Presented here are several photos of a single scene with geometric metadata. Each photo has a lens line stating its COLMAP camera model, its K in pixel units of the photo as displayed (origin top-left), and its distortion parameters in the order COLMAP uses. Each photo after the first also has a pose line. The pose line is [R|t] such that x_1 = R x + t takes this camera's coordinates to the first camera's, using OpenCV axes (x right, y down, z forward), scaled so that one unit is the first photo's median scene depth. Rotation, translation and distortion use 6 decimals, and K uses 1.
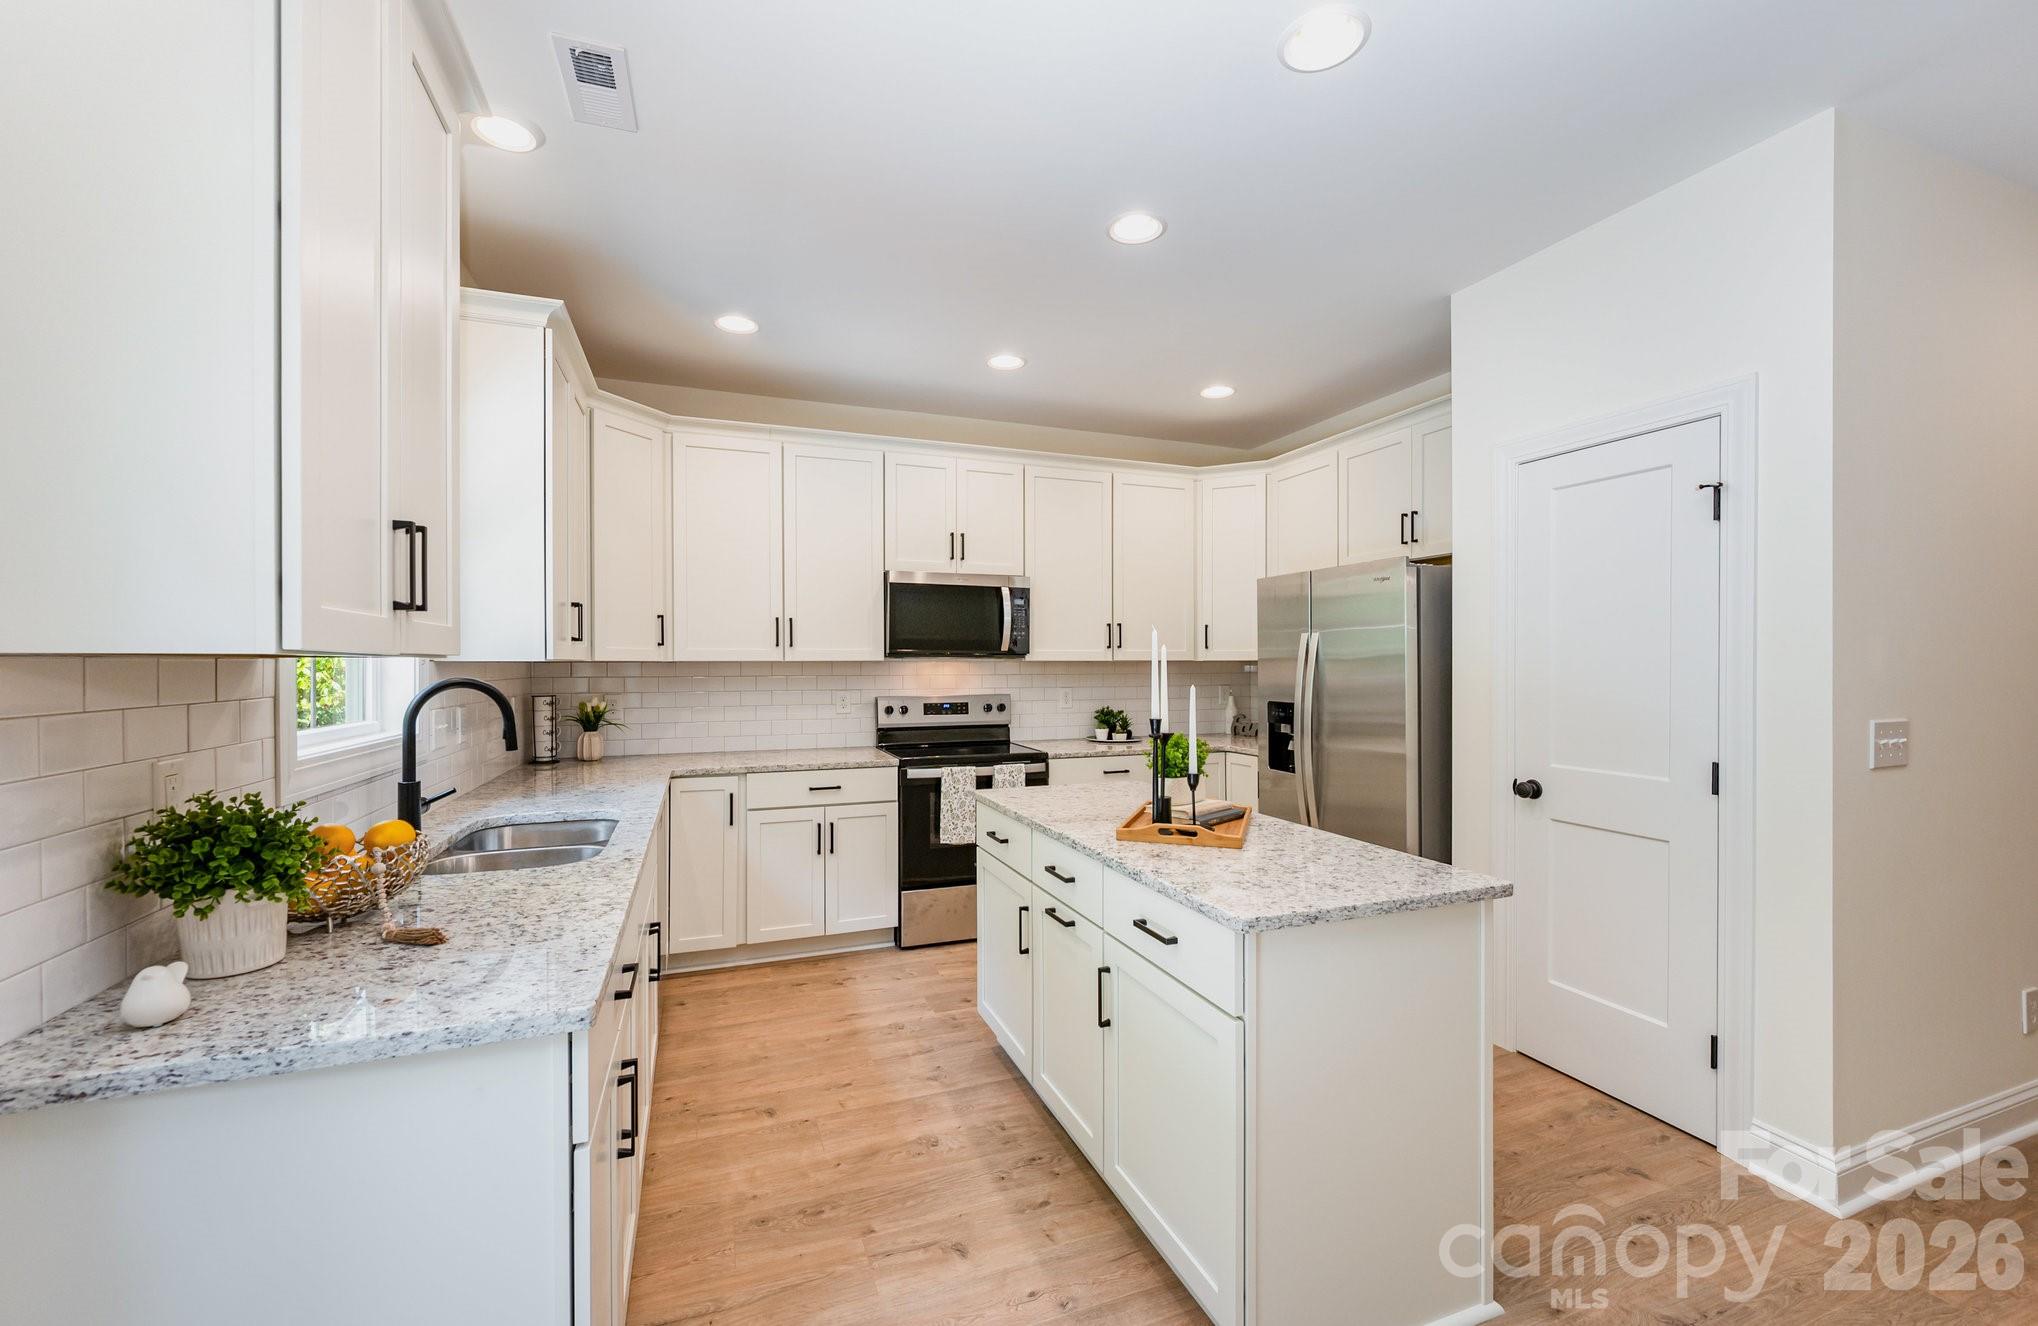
lens RADIAL K [[814.8, 0, 1014.5], [0, 814.8, 666.3], [0, 0, 1]] dist [-0.000194, -0.000208]
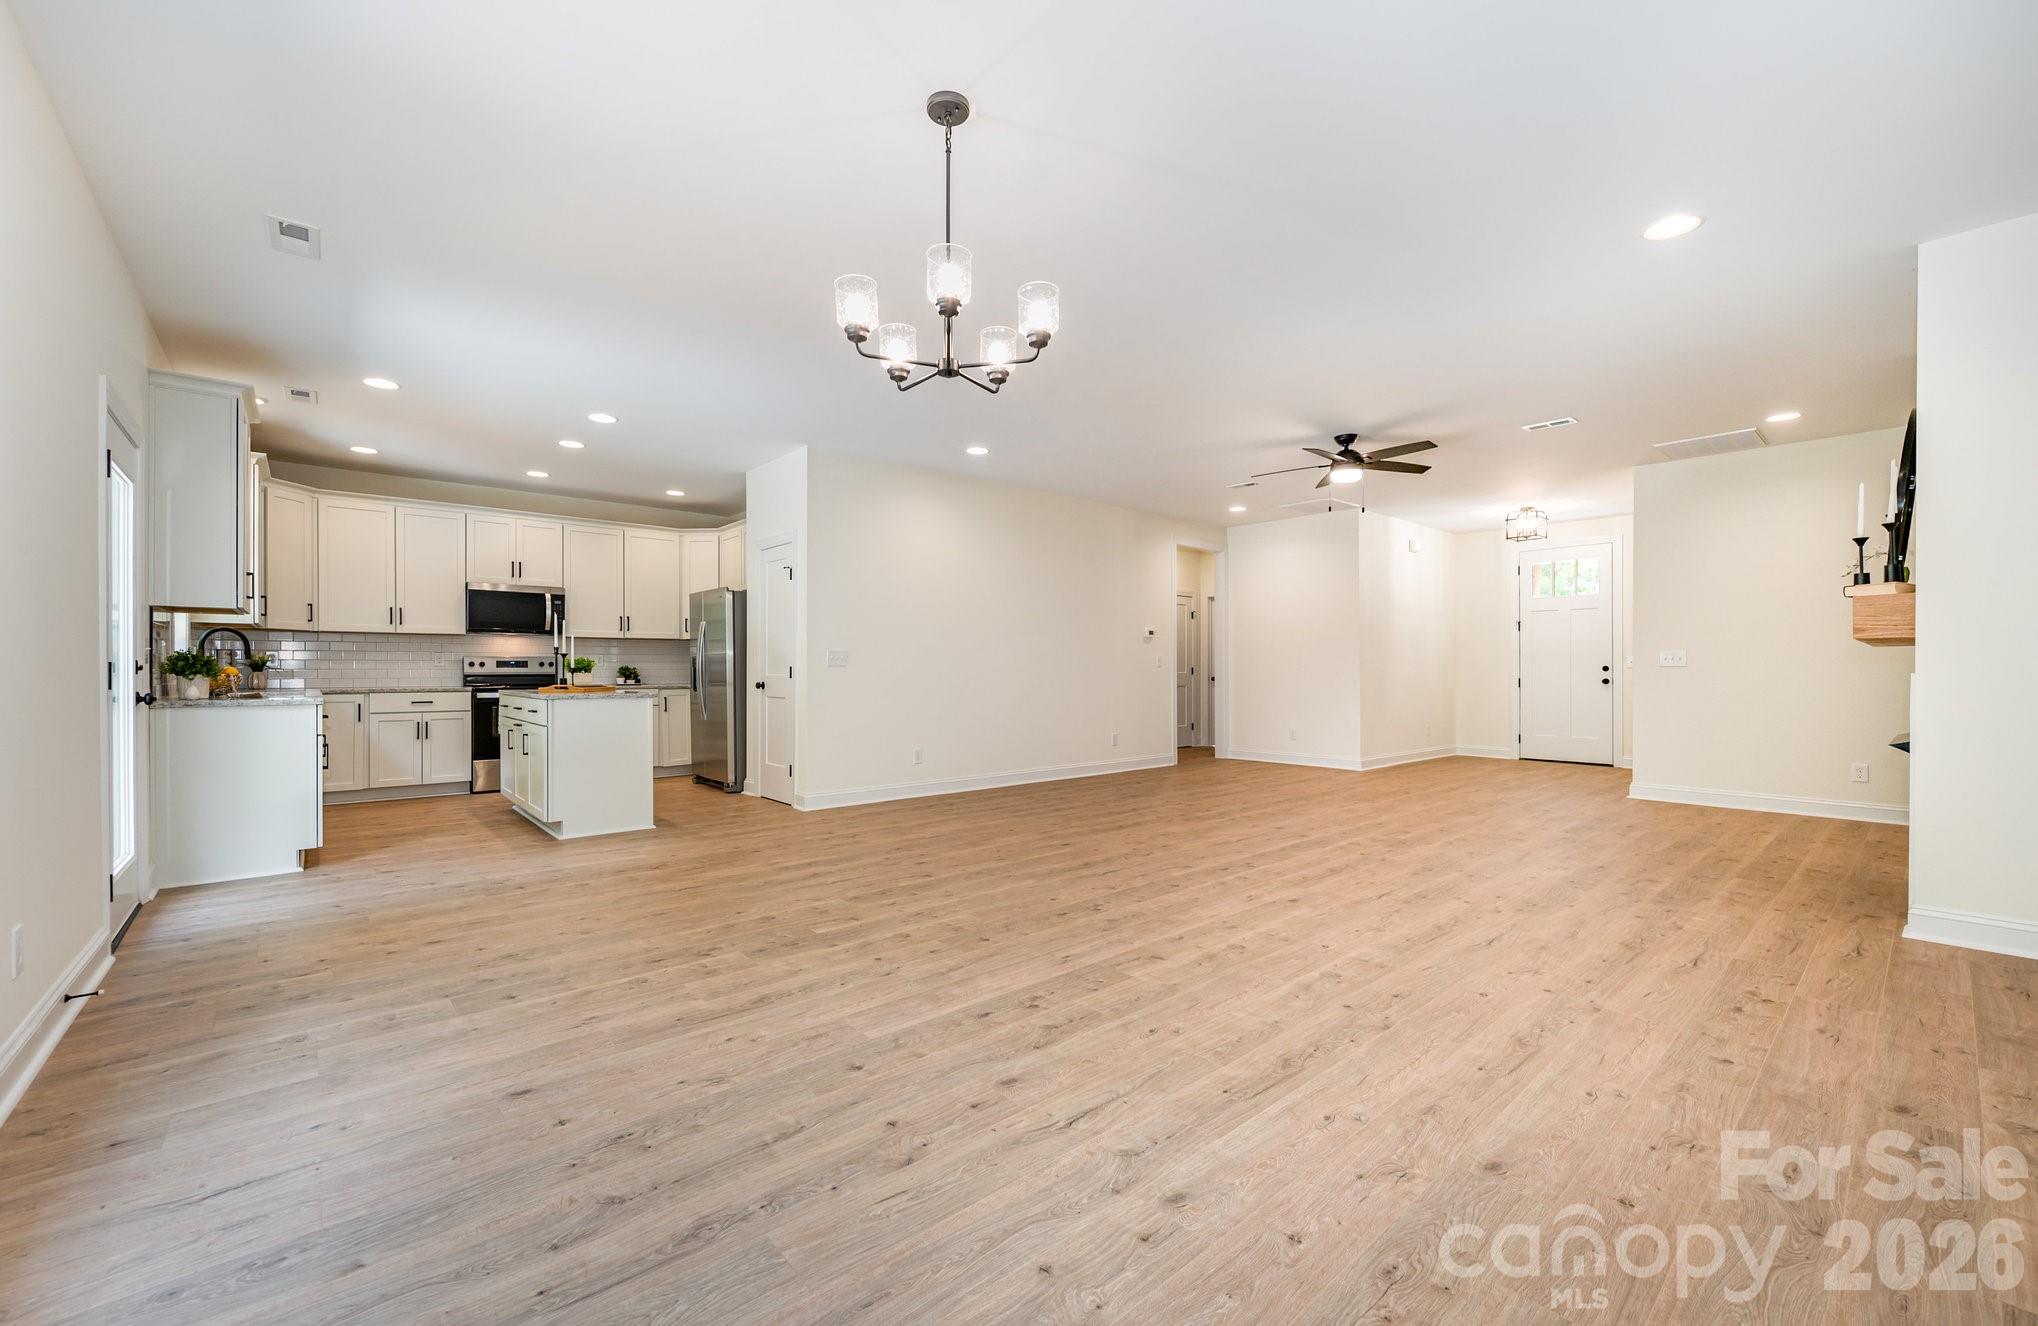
lens RADIAL K [[814.8, 0, 1014.5], [0, 814.8, 666.3], [0, 0, 1]] dist [-0.000194, -0.000208]
pose [[0.938428, 0.001021, 0.345473, 0.340096], [0.001574, 0.999973, -0.007231, 0.076881], [-0.345471, 0.007330, 0.938401, -1.039369]]
